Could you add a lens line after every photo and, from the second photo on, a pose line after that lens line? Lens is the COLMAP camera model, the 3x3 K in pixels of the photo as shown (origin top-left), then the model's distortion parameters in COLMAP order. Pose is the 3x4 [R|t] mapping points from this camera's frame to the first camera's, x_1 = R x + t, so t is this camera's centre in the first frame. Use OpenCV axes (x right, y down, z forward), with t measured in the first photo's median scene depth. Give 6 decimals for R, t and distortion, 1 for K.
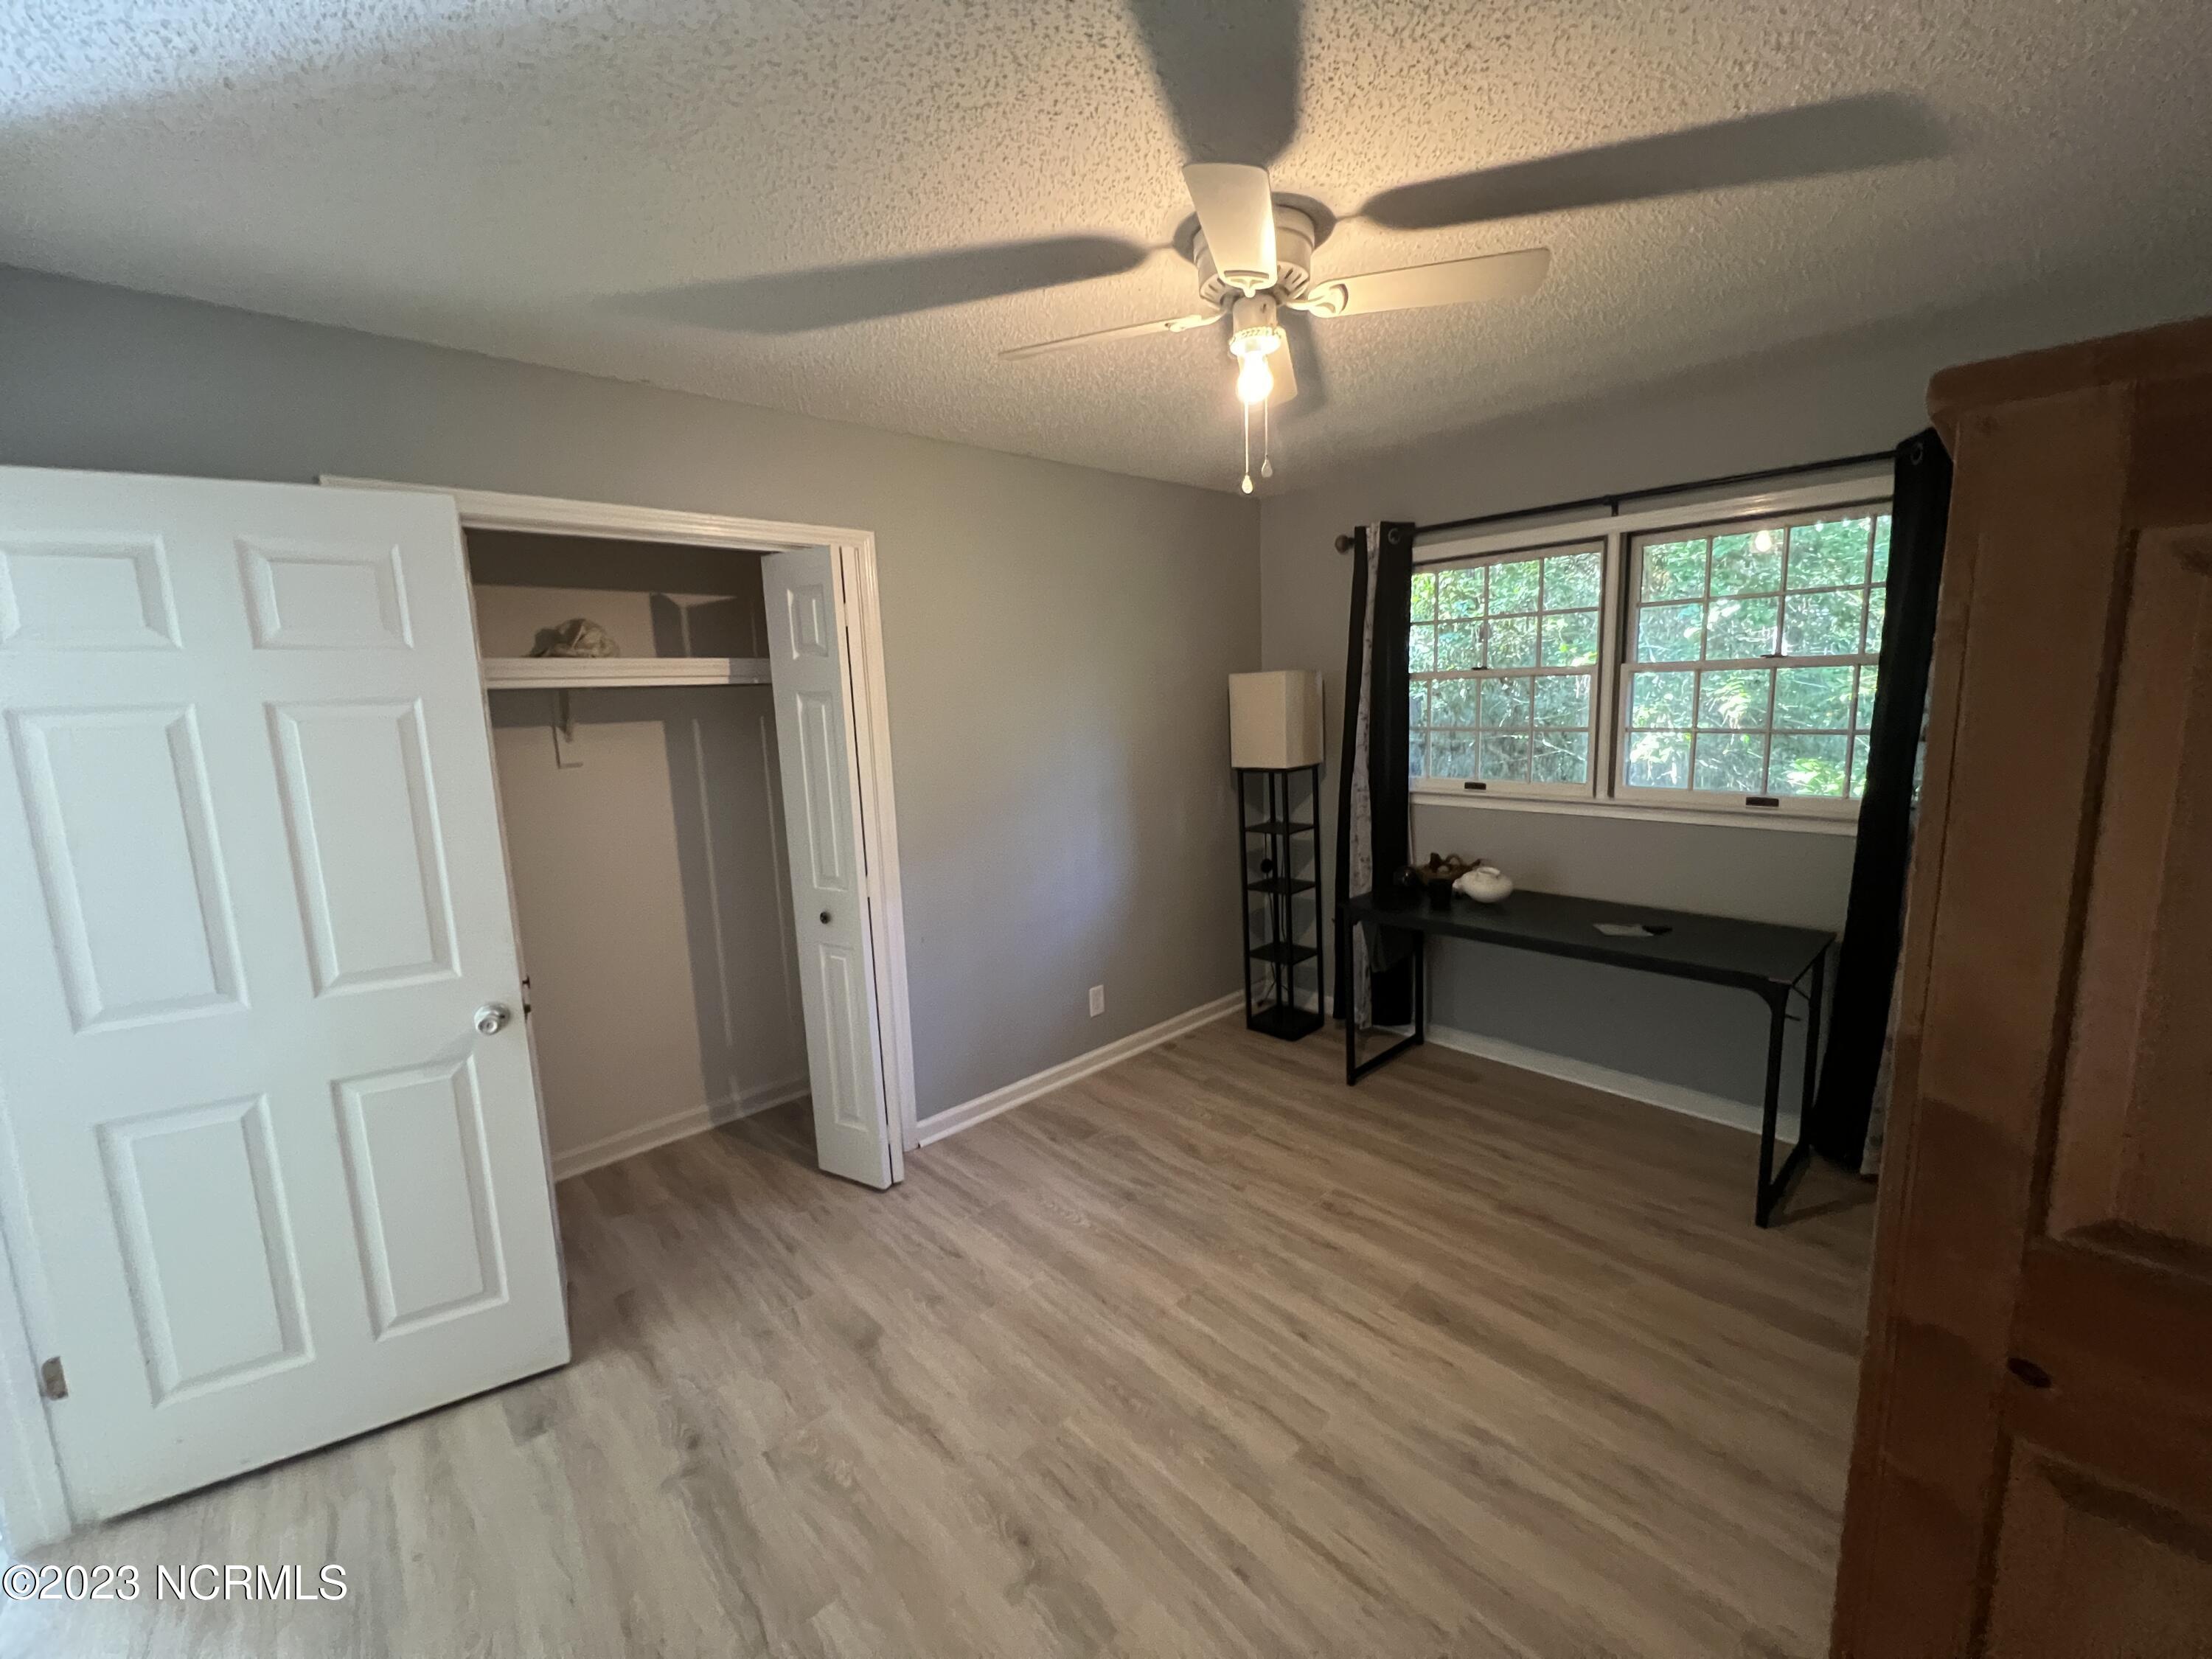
lens RADIAL K [[884.7, 0, 1098.8], [0, 884.7, 825.6], [0, 0, 1]] dist [-0.000136, 0.000457]
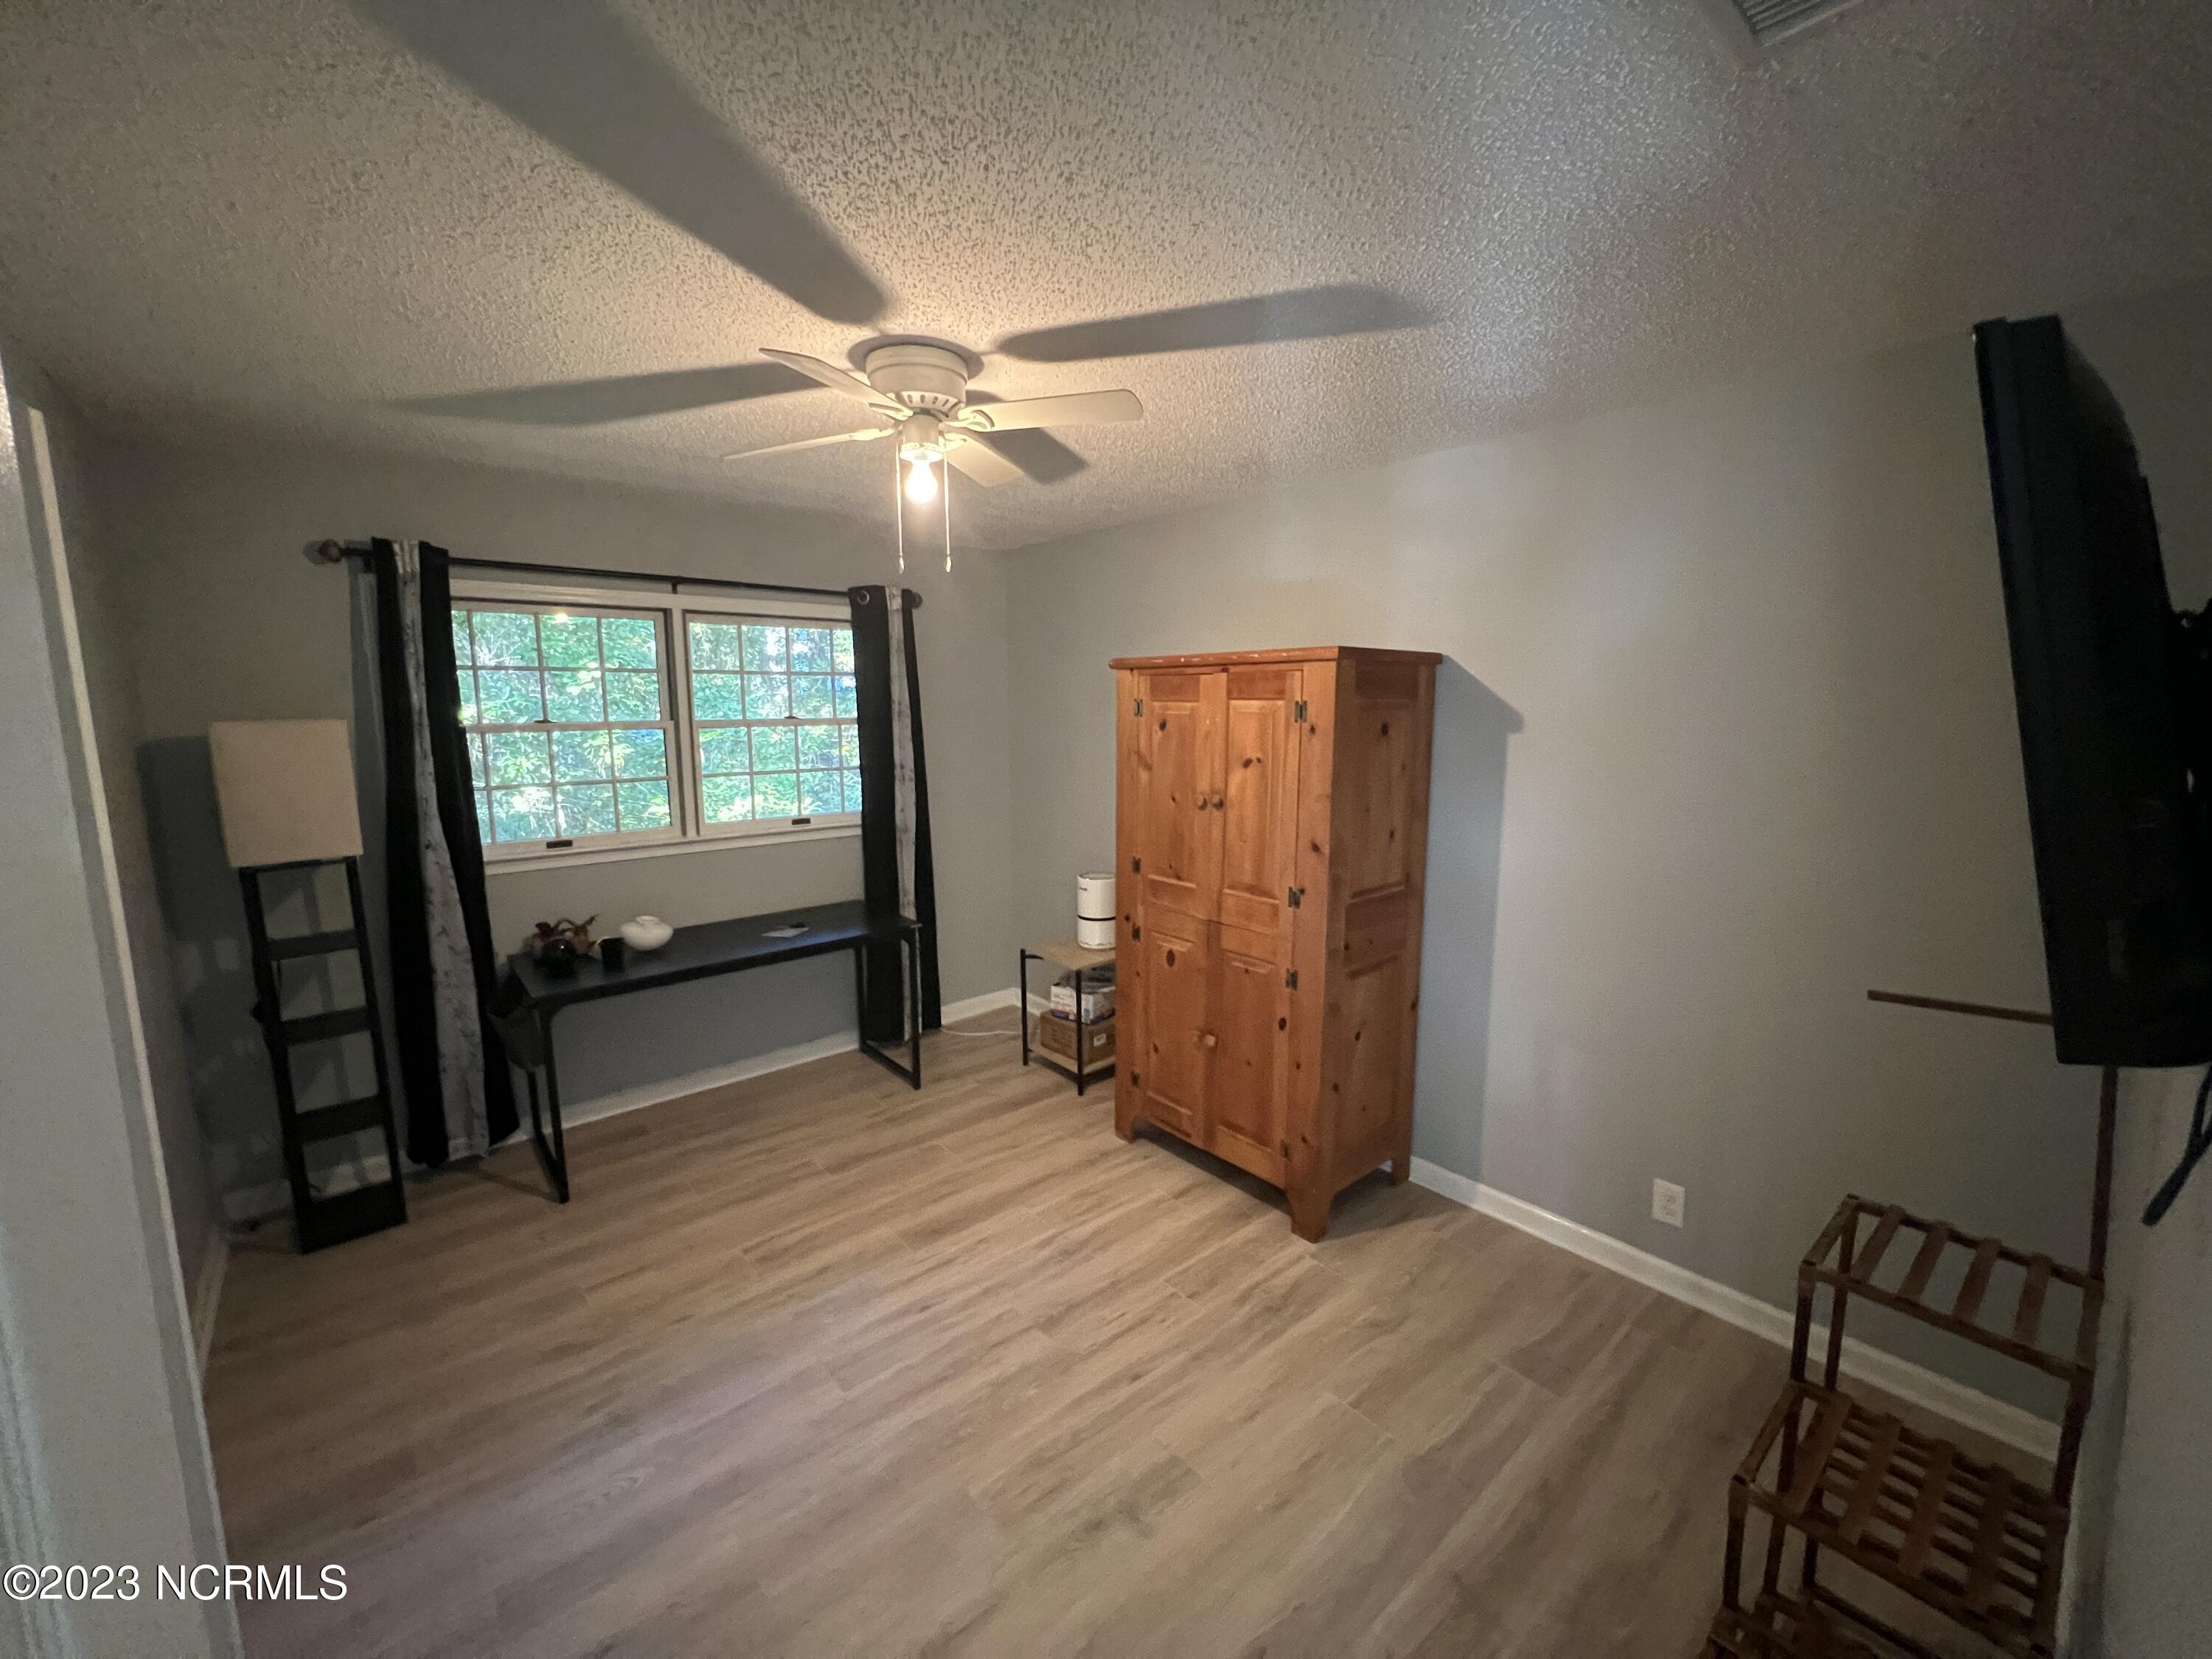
lens RADIAL K [[884.7, 0, 1097.5], [0, 884.7, 828.8], [0, 0, 1]] dist [-0.000136, 0.000457]
pose [[0.038661, -0.105384, 0.993680, -0.580937], [0.157142, 0.982691, 0.098104, -0.074472], [-0.986819, 0.152356, 0.054552, 0.439969]]
